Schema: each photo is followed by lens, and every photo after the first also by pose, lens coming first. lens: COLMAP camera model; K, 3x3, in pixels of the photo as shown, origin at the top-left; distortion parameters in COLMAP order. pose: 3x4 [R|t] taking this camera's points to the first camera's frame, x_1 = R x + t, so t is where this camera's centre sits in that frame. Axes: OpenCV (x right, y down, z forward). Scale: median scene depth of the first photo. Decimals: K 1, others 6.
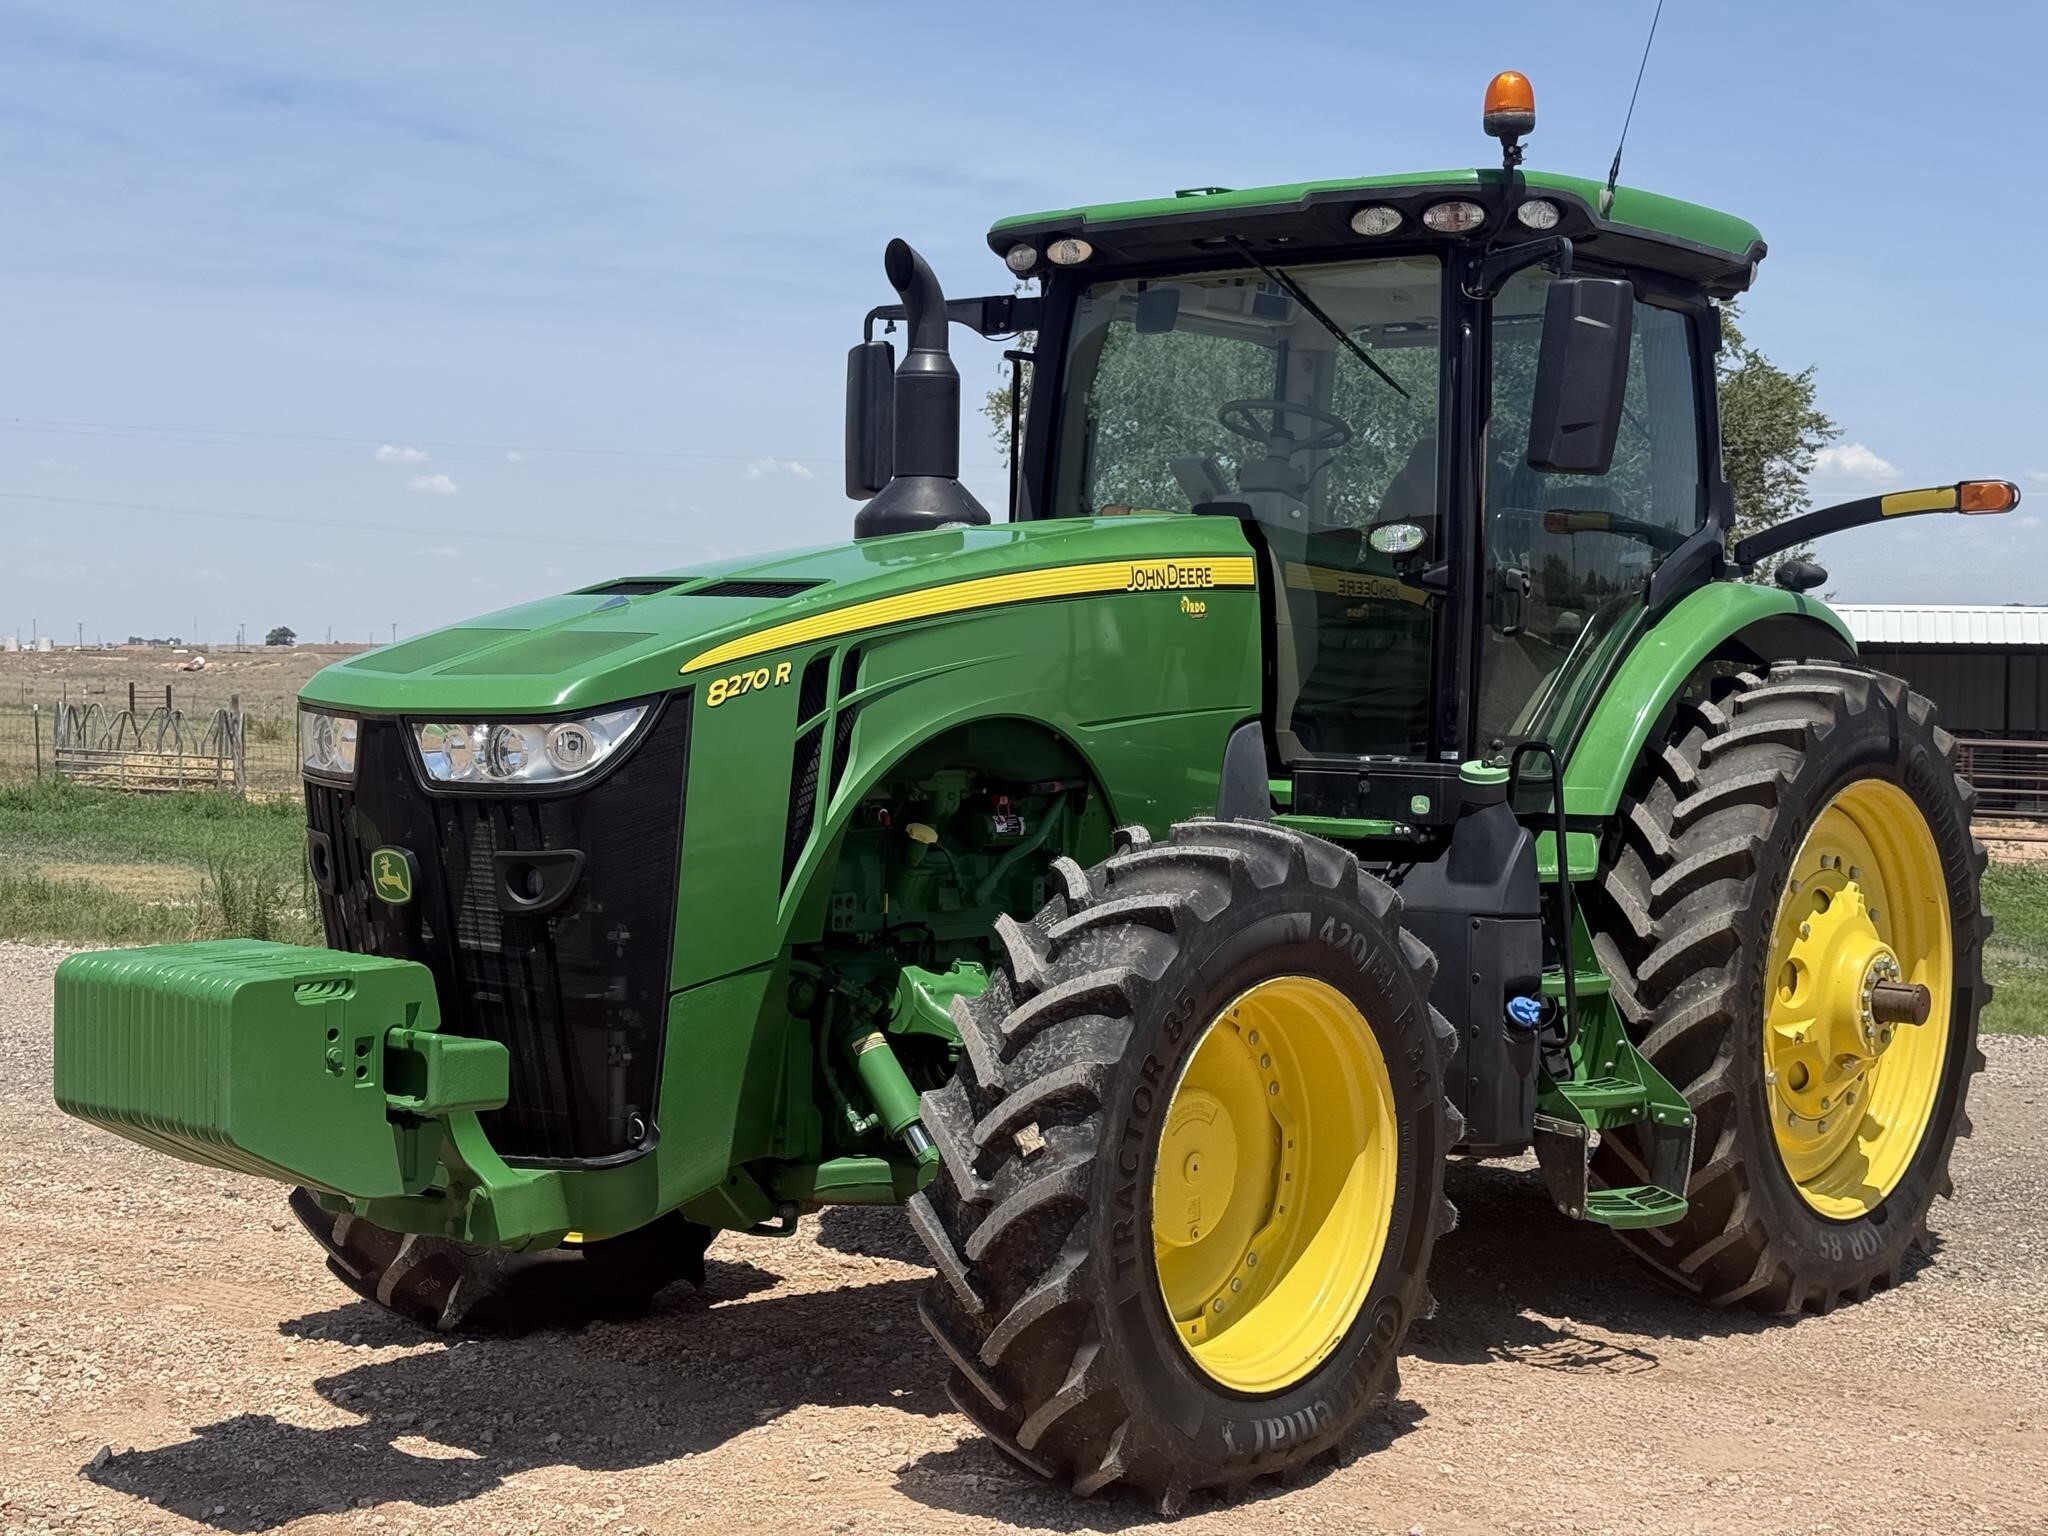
lens RADIAL K [[2861.1, 0, 1024.0], [0, 2861.1, 768.0], [0, 0, 1]] dist [0.174585, -0.296596]
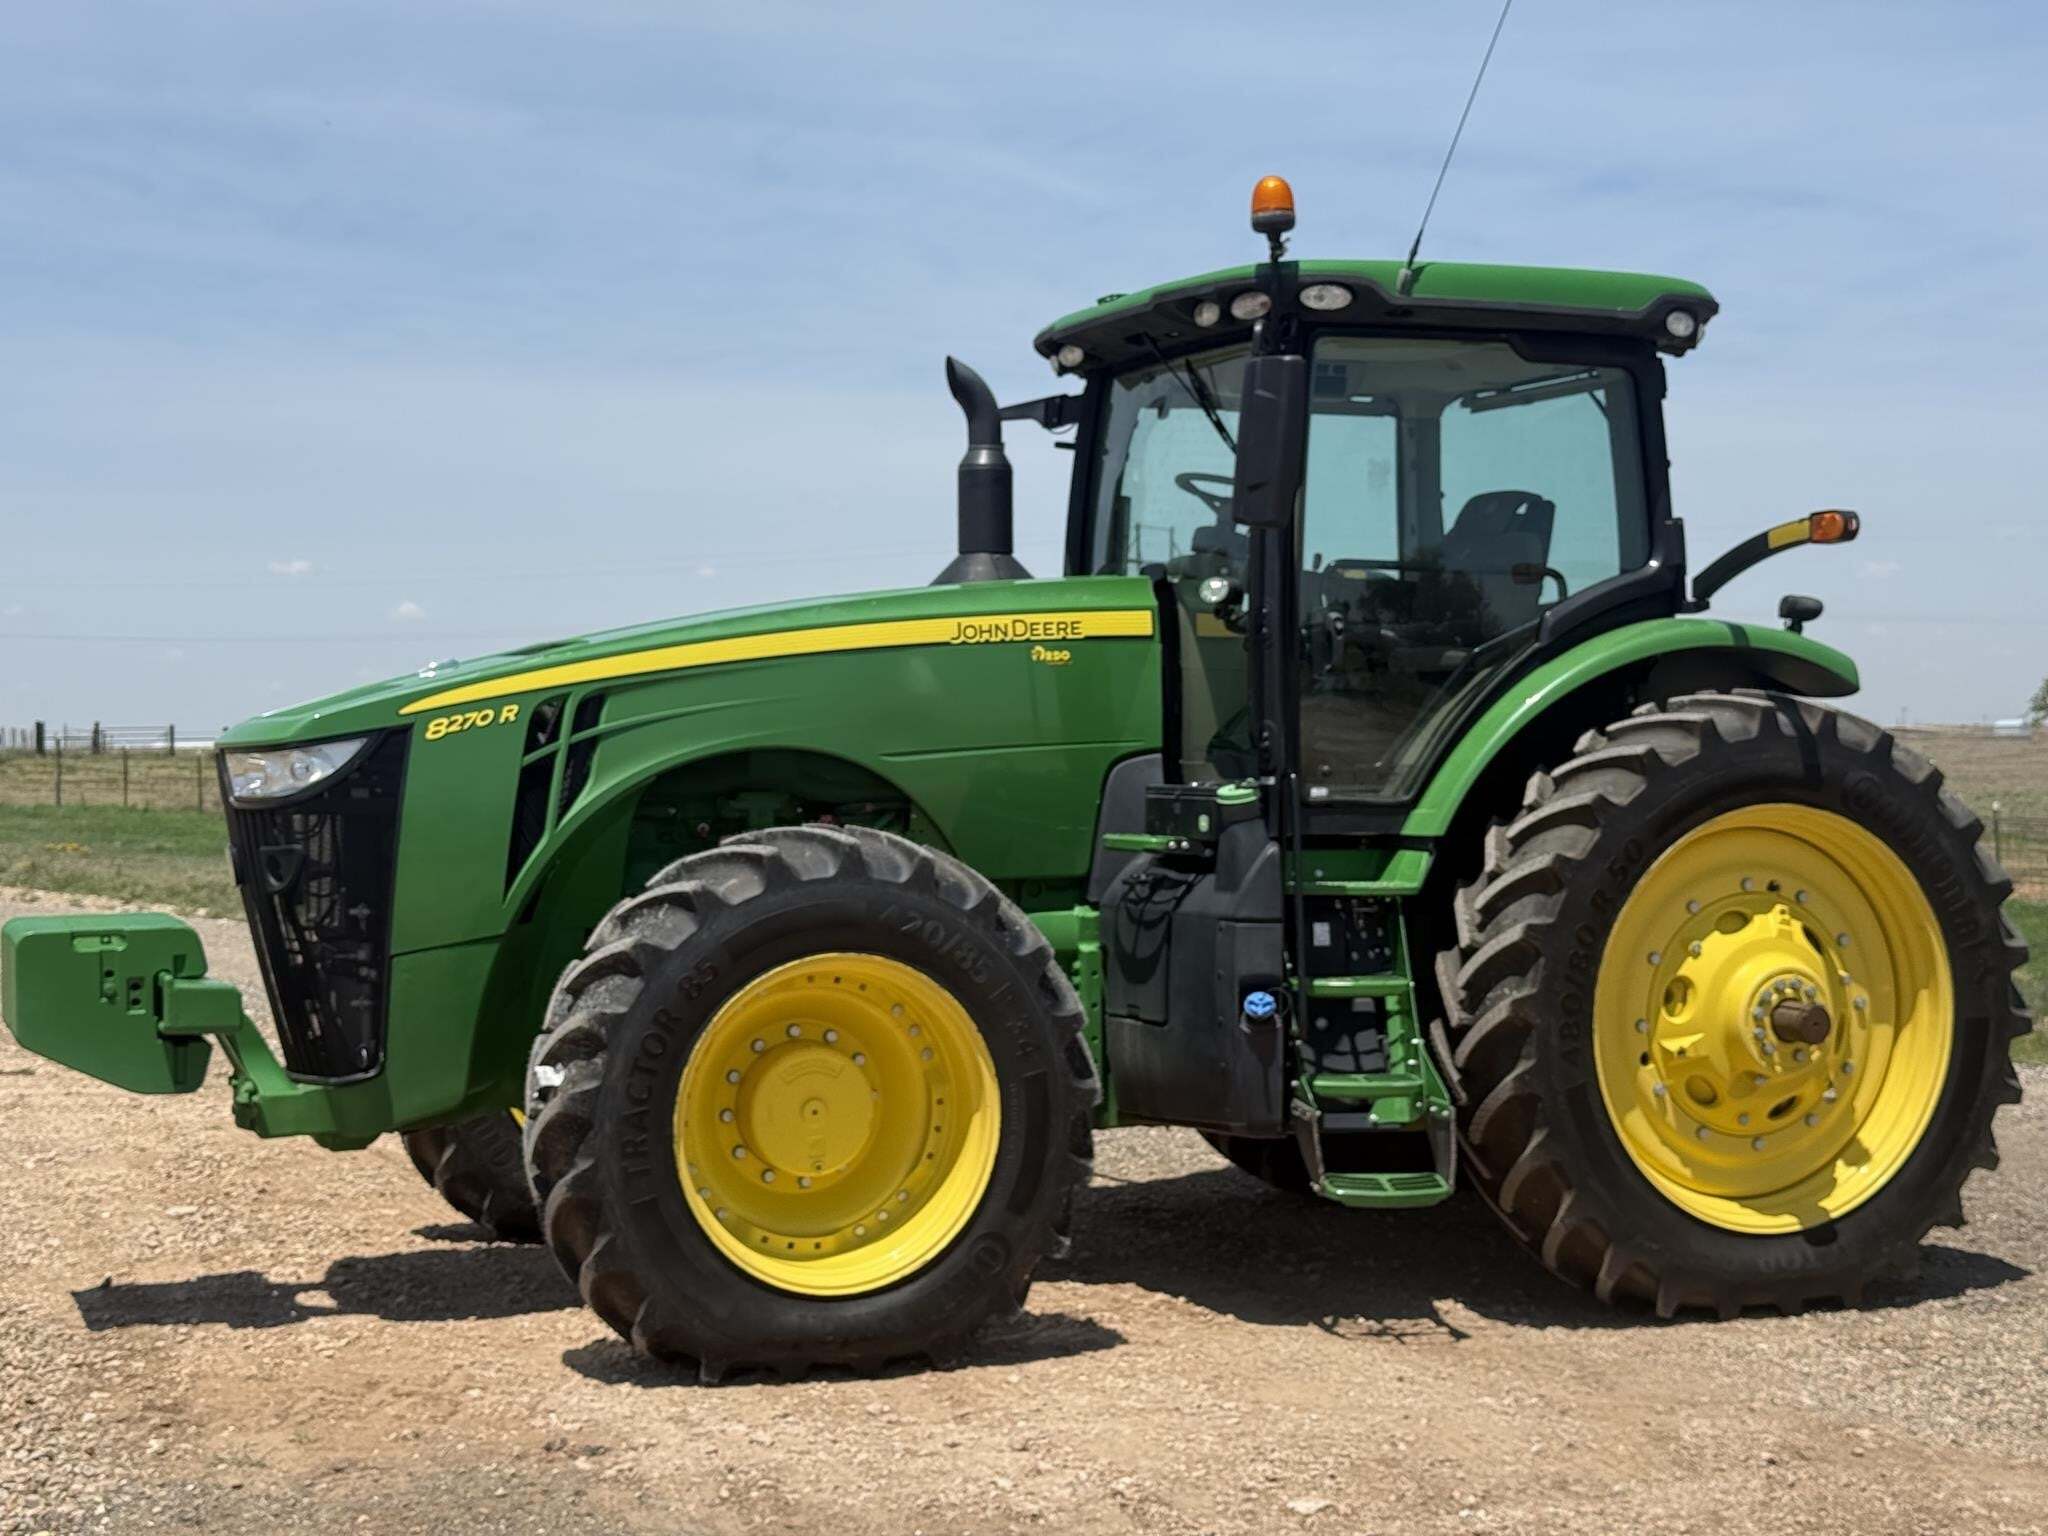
lens RADIAL K [[2861.1, 0, 1024.0], [0, 2861.1, 768.0], [0, 0, 1]] dist [0.174585, -0.296596]
pose [[0.886281, -0.012727, -0.462973, 0.571874], [-0.001040, 0.999565, -0.029470, 0.023333], [0.463147, 0.026600, 0.885882, -0.036269]]
